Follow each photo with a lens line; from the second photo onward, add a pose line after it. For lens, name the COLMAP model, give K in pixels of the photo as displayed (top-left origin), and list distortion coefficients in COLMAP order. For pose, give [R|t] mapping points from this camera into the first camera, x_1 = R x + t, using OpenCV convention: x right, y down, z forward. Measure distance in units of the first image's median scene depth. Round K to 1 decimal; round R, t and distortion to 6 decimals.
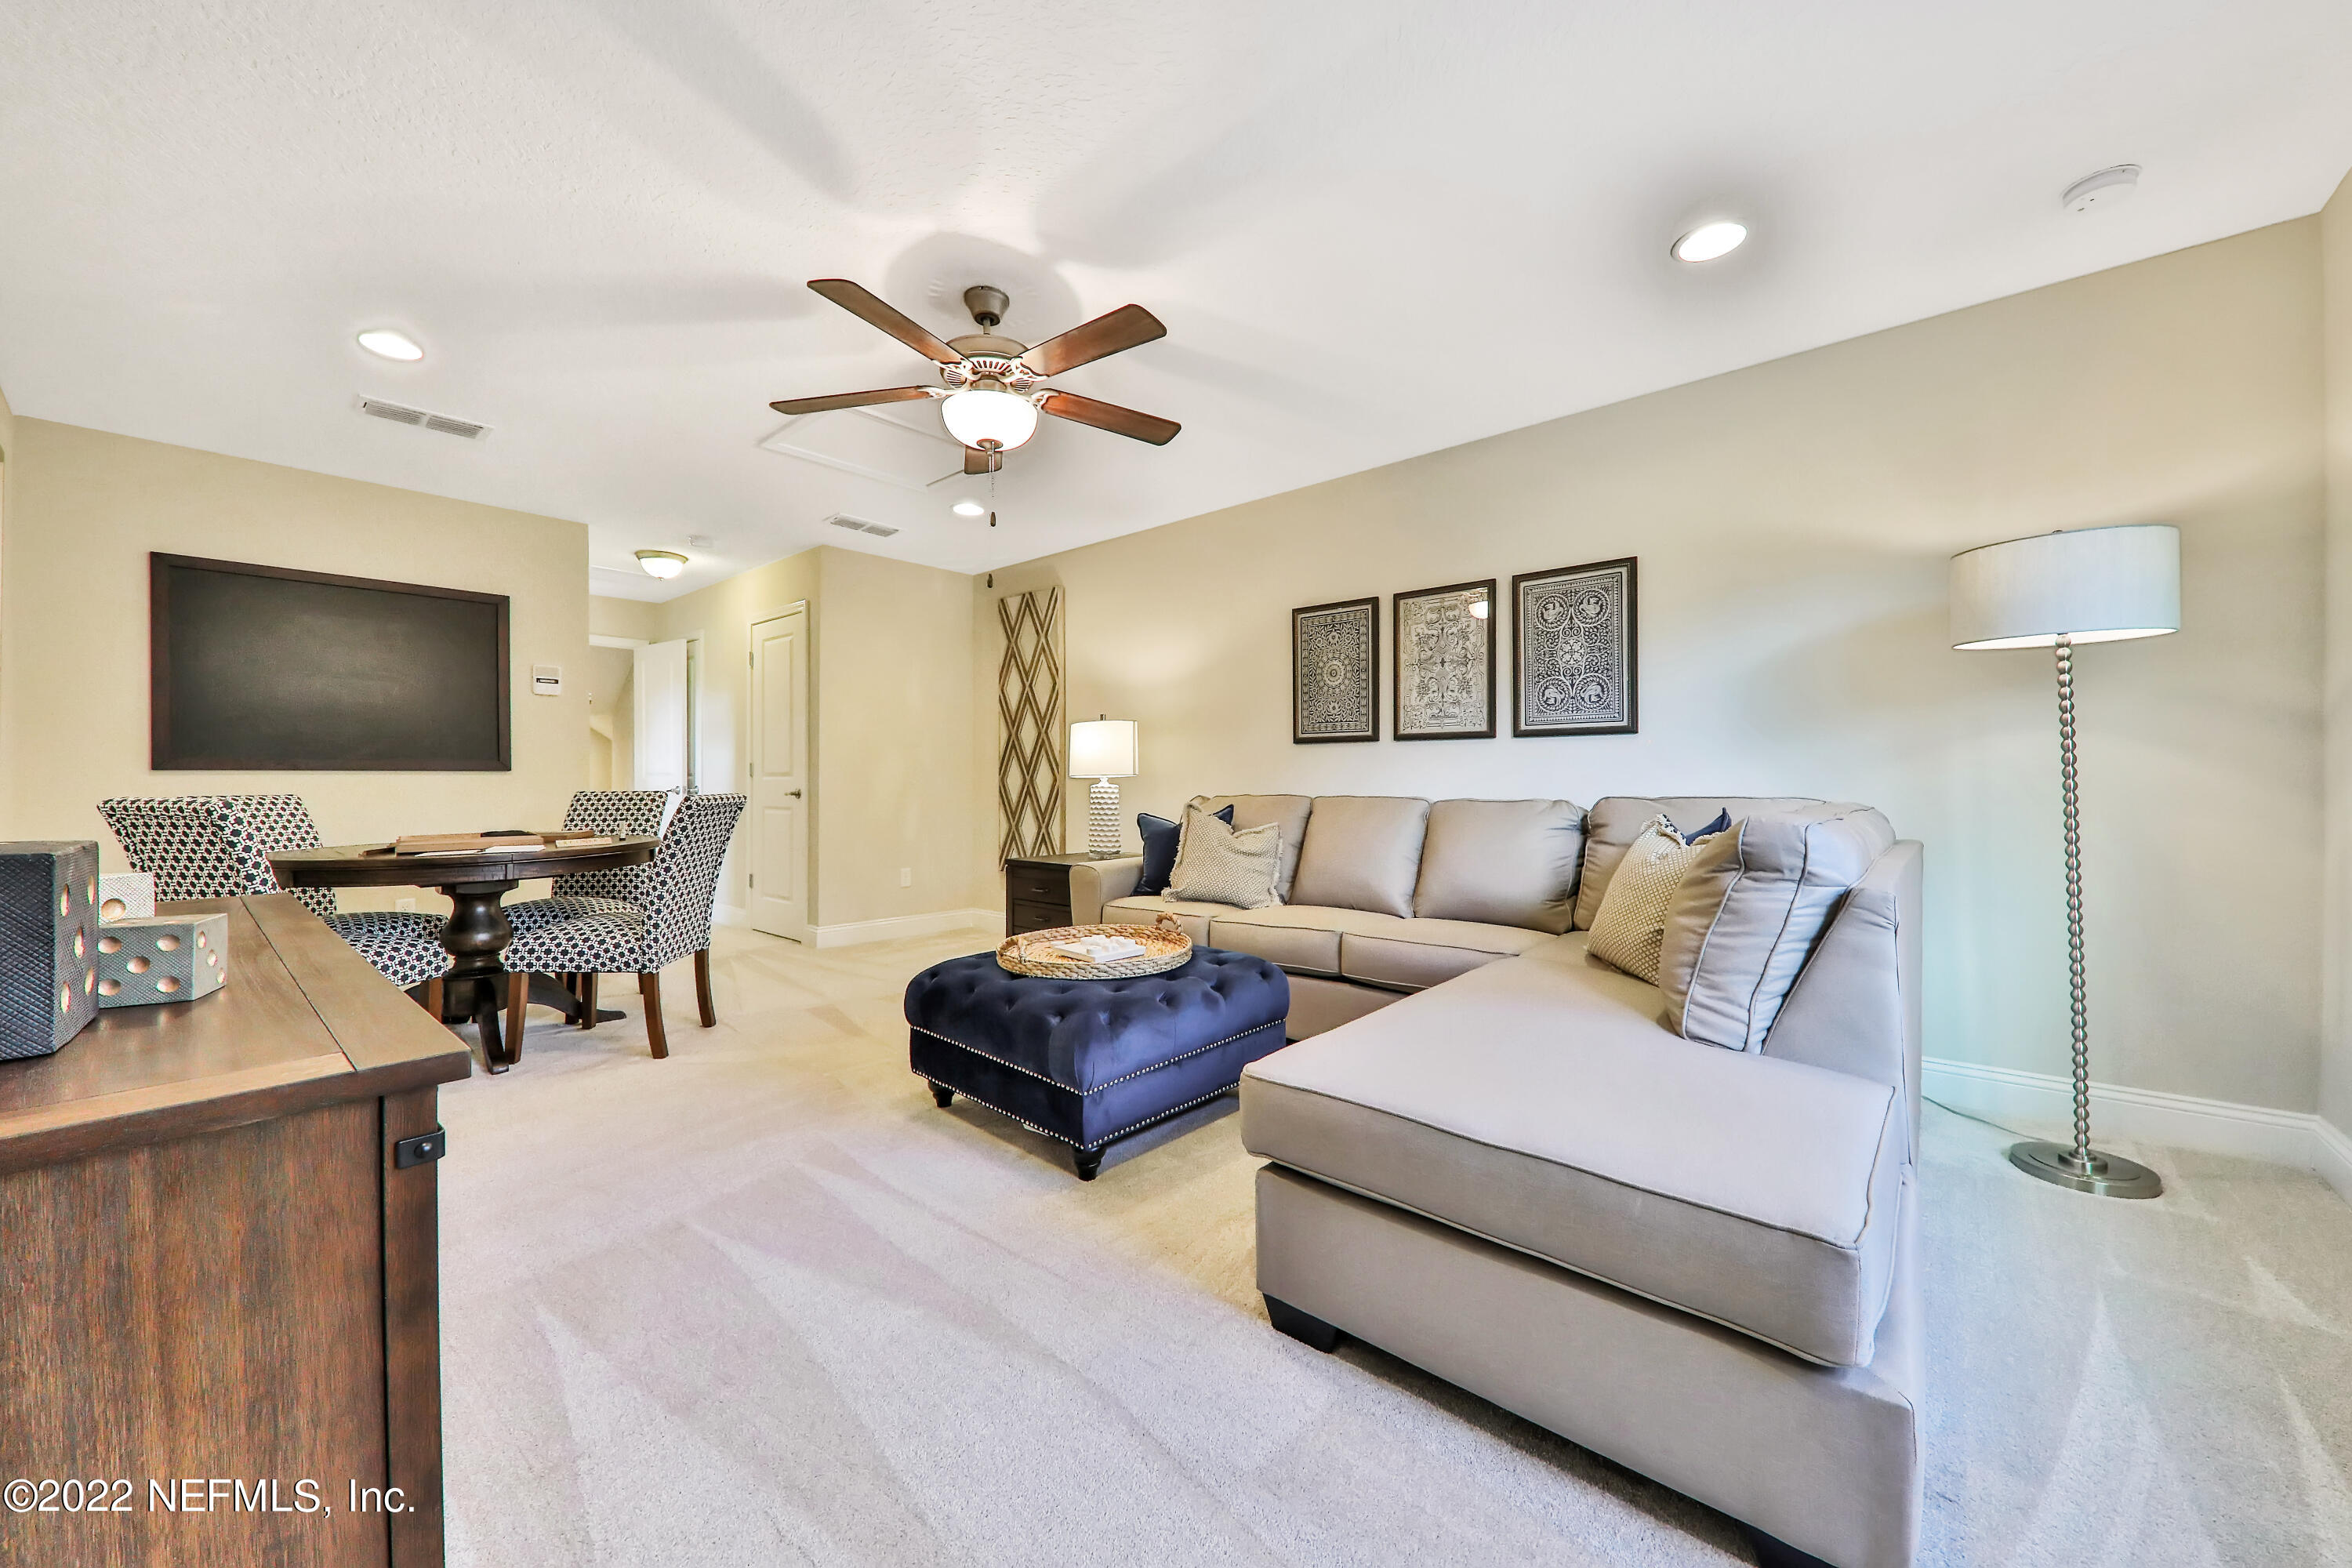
lens RADIAL K [[878.7, 0, 1174.6], [0, 878.7, 780.7], [0, 0, 1]] dist [-0.001209, -0.000175]
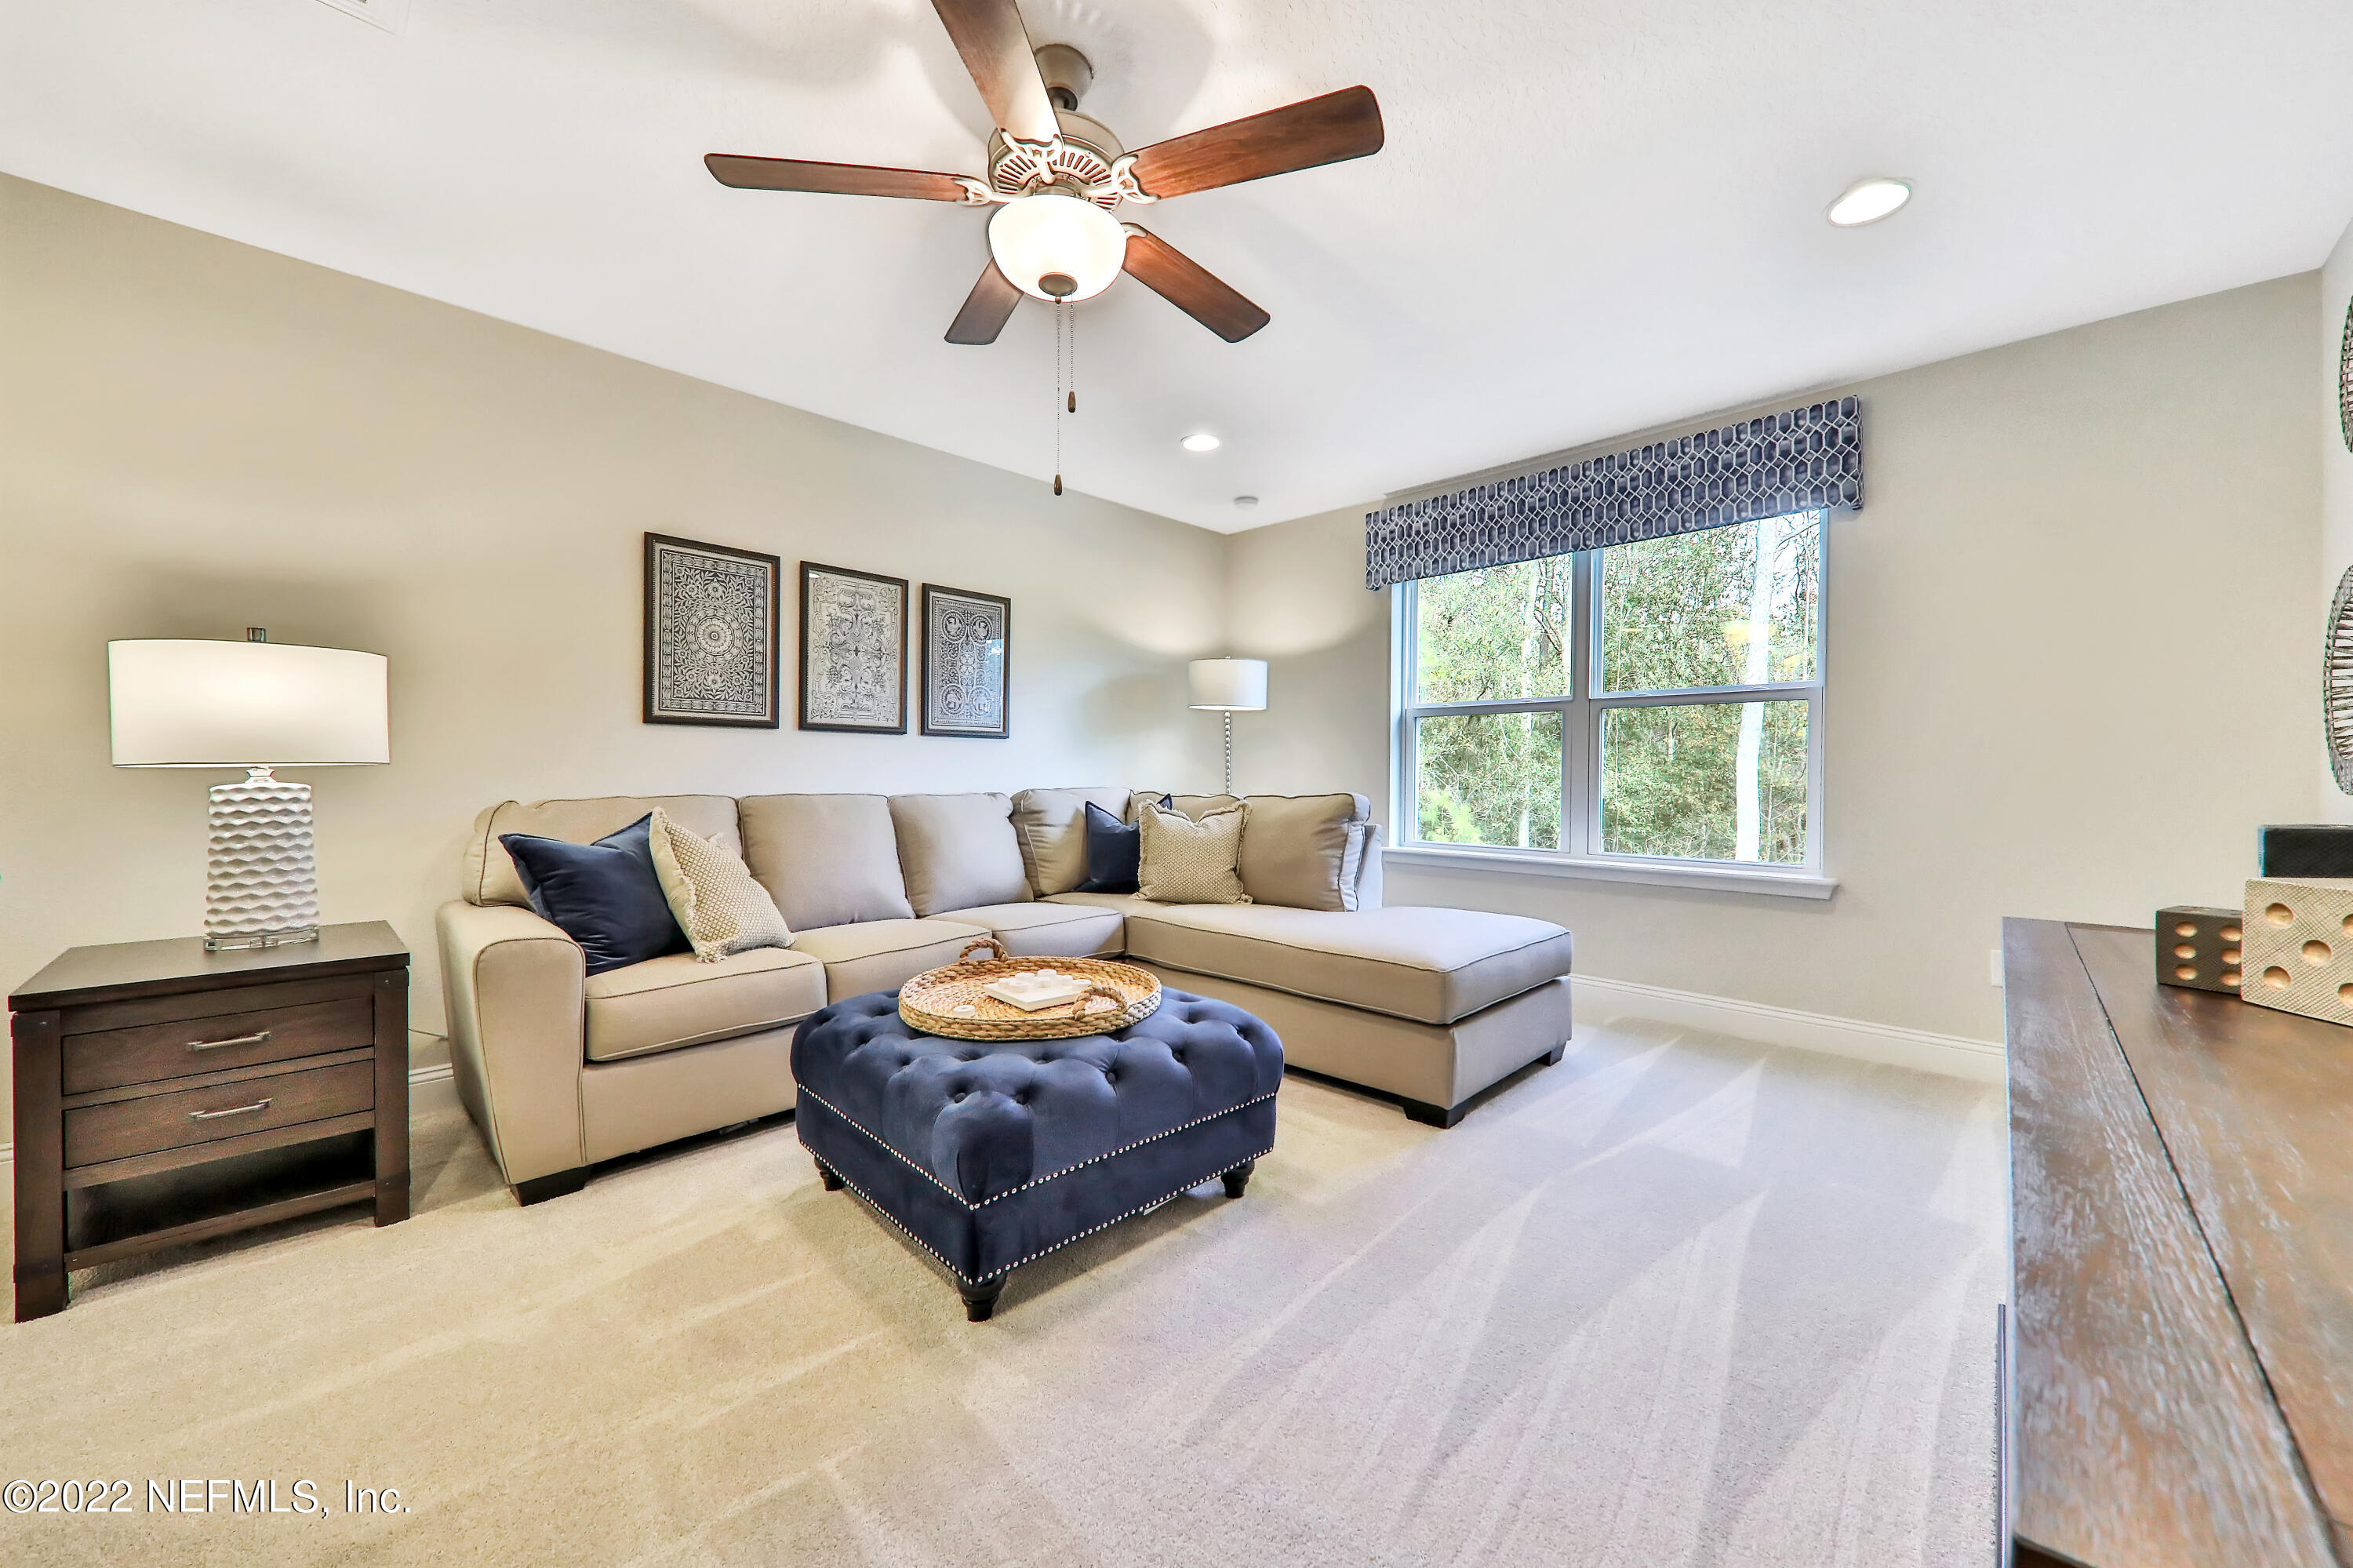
lens RADIAL K [[879.1, 0, 1174.8], [0, 879.1, 783.3], [0, 0, 1]] dist [-0.001209, -0.000175]
pose [[0.043412, -0.003162, 0.999052, -0.610858], [0.001139, 0.999994, 0.003115, 0.005132], [-0.999057, 0.001003, 0.043415, 0.602321]]
